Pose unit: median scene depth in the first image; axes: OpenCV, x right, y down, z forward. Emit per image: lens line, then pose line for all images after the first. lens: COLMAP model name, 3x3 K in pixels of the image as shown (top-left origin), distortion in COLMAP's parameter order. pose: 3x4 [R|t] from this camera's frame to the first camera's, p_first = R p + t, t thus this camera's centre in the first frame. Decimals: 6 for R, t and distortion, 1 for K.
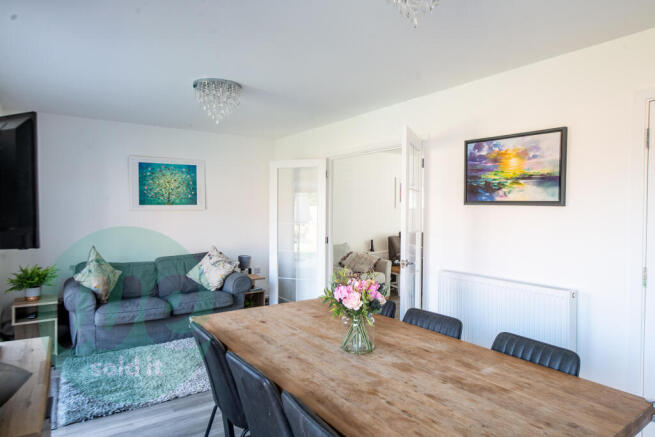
lens RADIAL K [[390.5, 0, 307.7], [0, 390.5, 216.5], [0, 0, 1]] dist [0.002707, 0.000455]
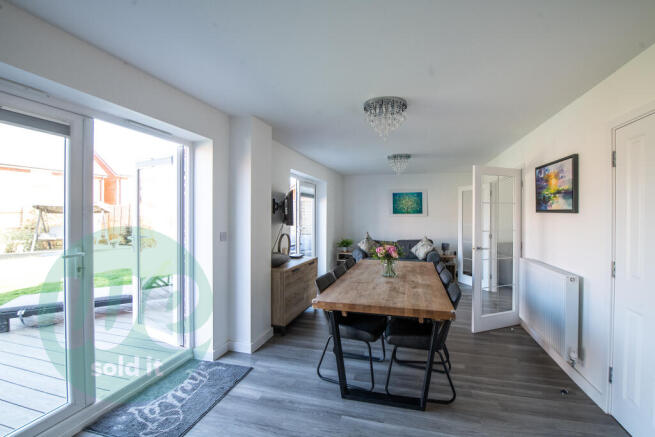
lens RADIAL K [[300.6, 0, 379.3], [0, 300.6, 214.3], [0, 0, 1]] dist [0.001963, -0.001291]
pose [[0.689376, -0.003254, -0.724396, 0.828501], [-0.017731, 0.999615, -0.021364, 0.009482], [0.724187, 0.027572, 0.689052, -0.169688]]
